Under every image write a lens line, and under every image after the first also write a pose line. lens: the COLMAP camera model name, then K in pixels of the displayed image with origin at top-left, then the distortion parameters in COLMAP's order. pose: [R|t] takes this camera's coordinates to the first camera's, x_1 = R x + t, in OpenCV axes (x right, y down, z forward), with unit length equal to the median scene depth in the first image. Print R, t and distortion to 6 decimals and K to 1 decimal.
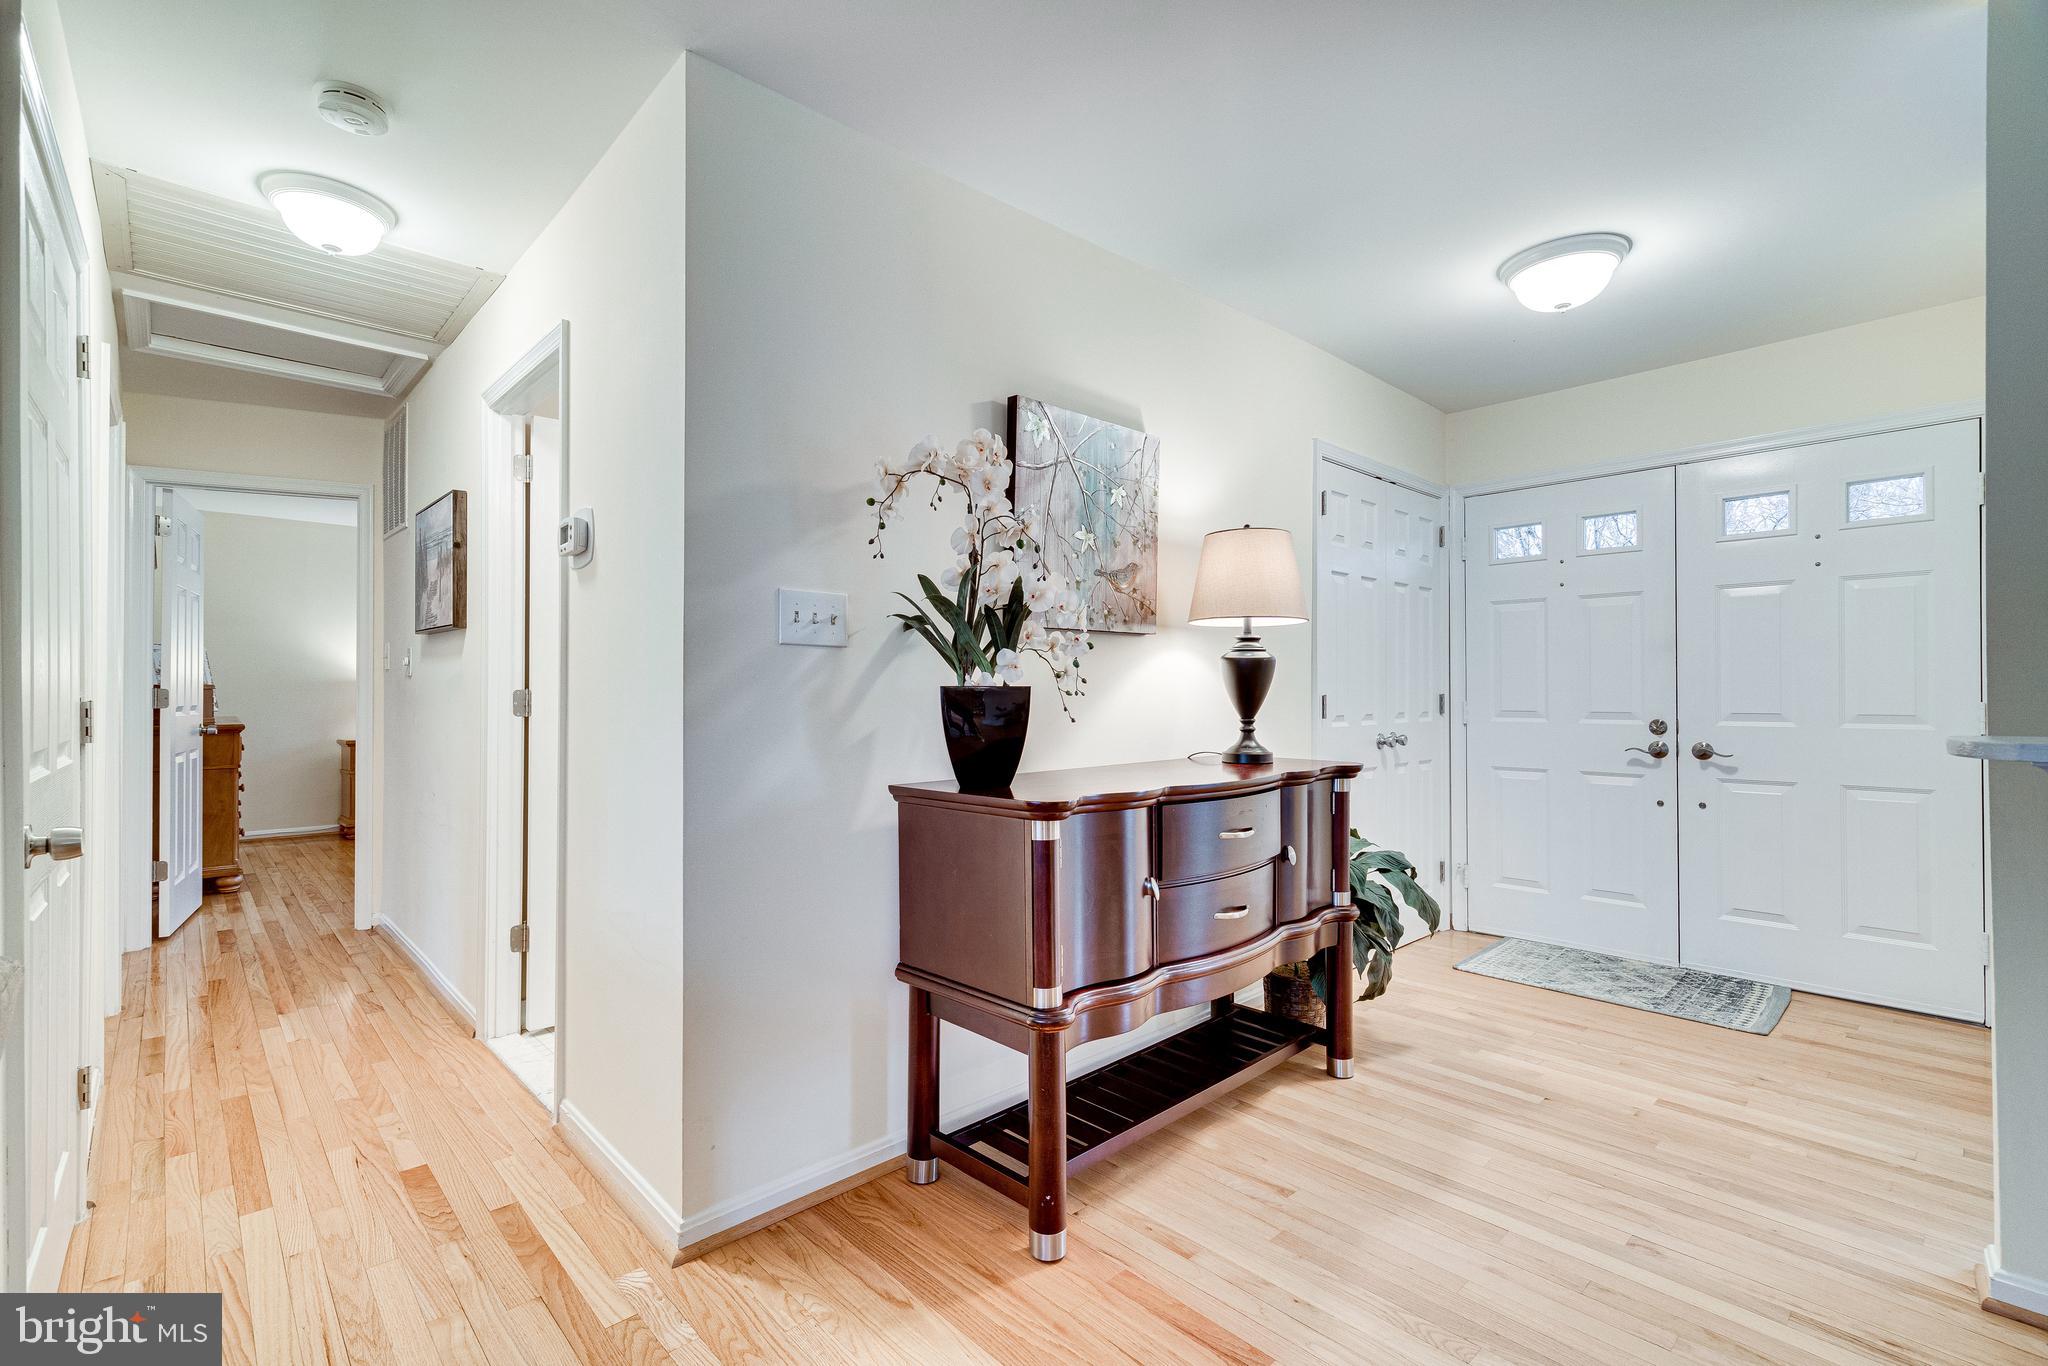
lens RADIAL K [[940.0, 0, 1007.6], [0, 940.0, 690.8], [0, 0, 1]] dist [-0.001993, 0.001829]
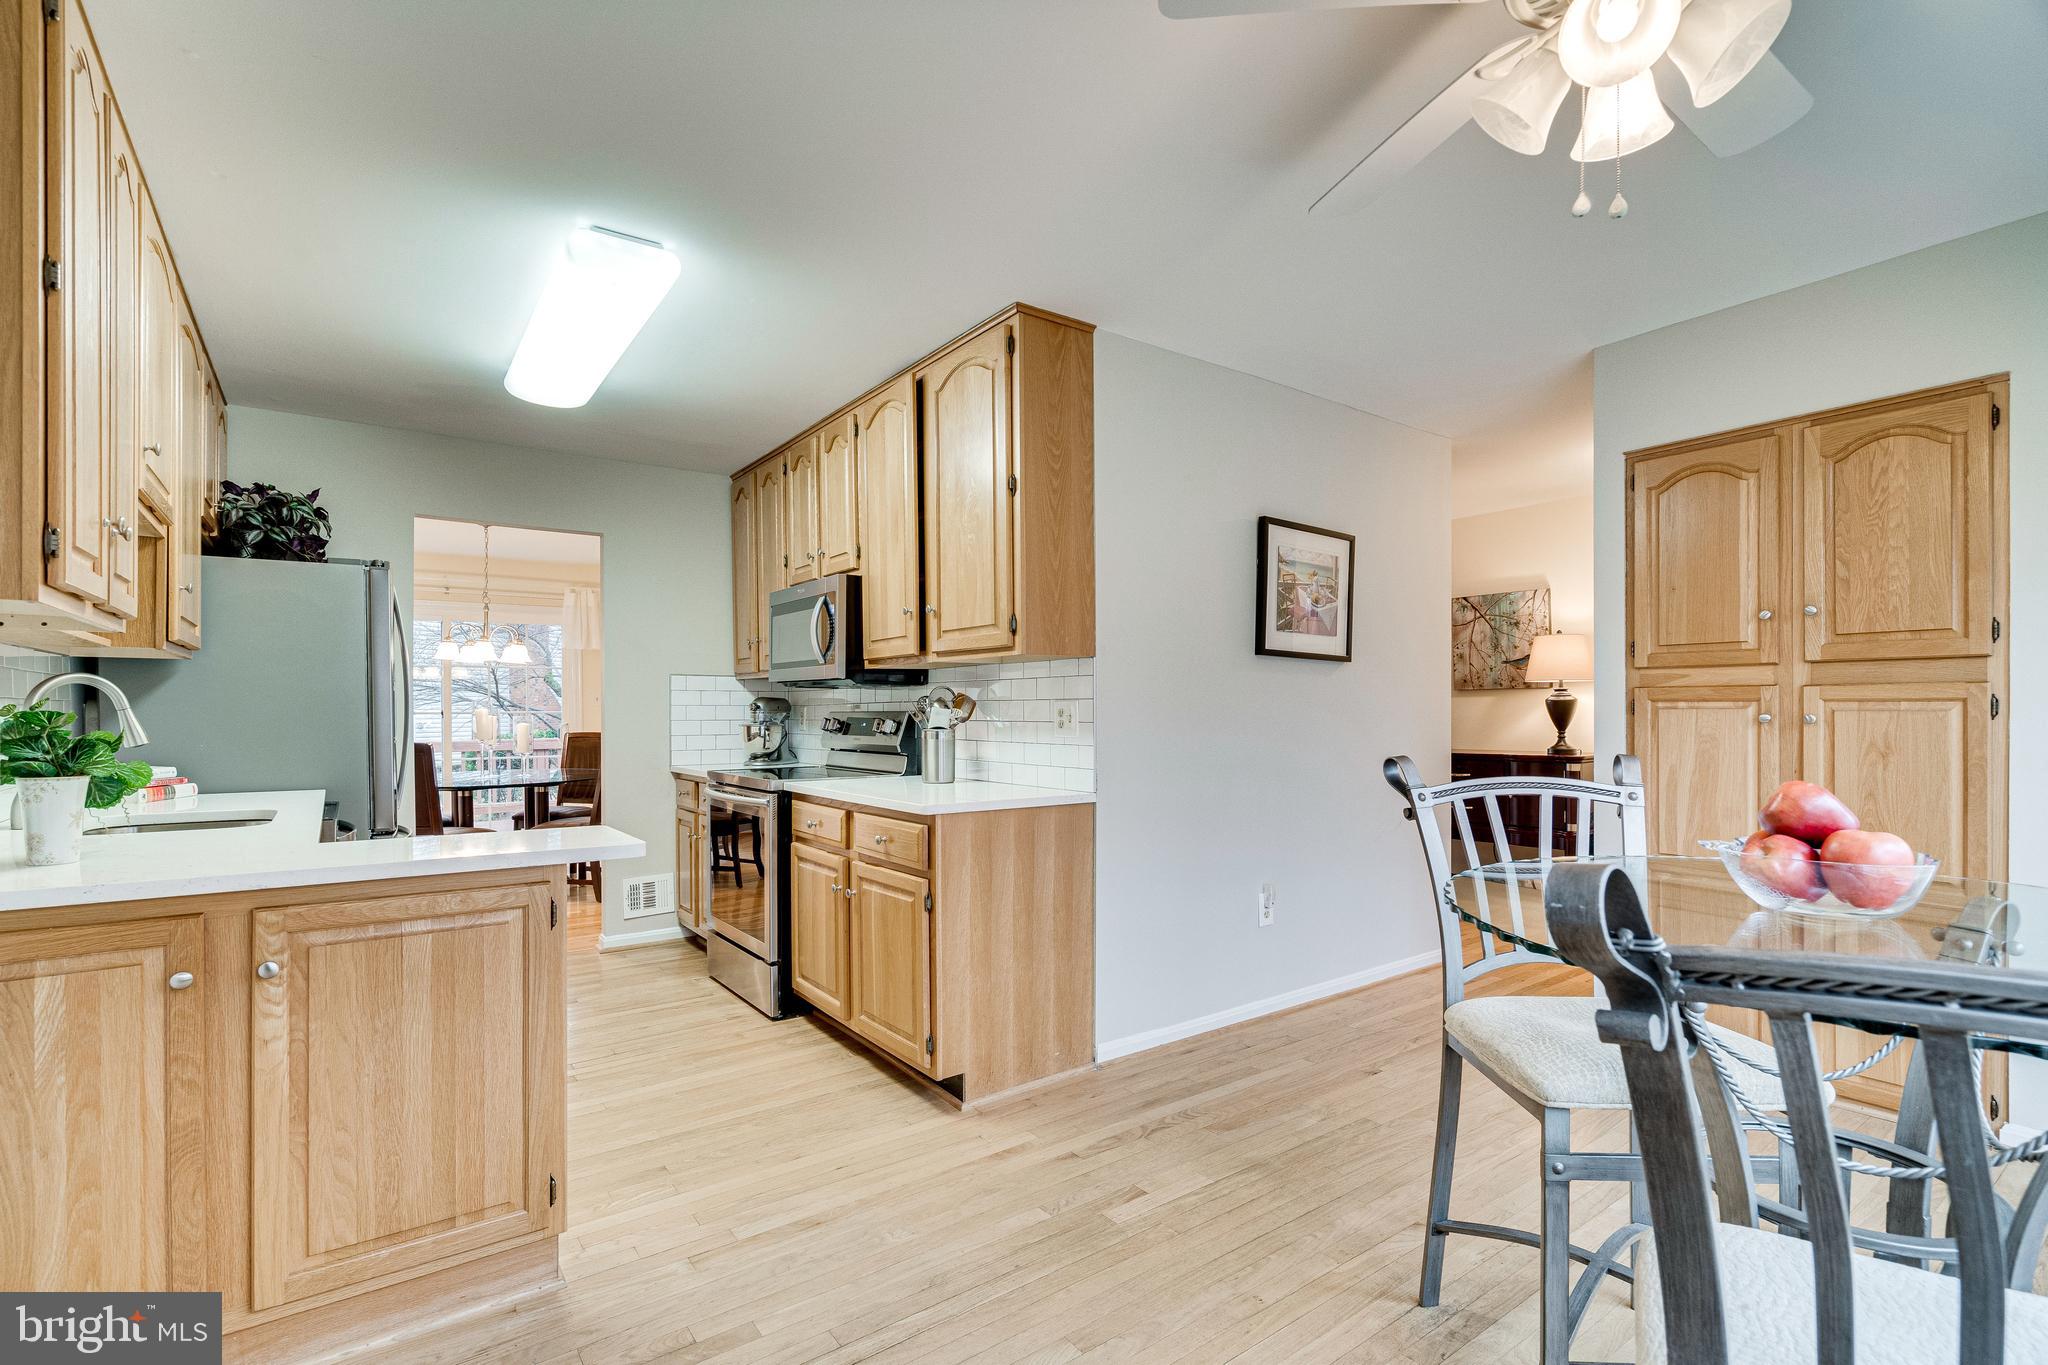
lens RADIAL K [[940.0, 0, 1005.5], [0, 940.0, 709.7], [0, 0, 1]] dist [-0.001993, 0.001829]
pose [[-0.109533, 0.003927, -0.993975, 2.933420], [0.014189, 0.999896, 0.002387, -0.044279], [0.993882, -0.013842, -0.109577, 0.096683]]
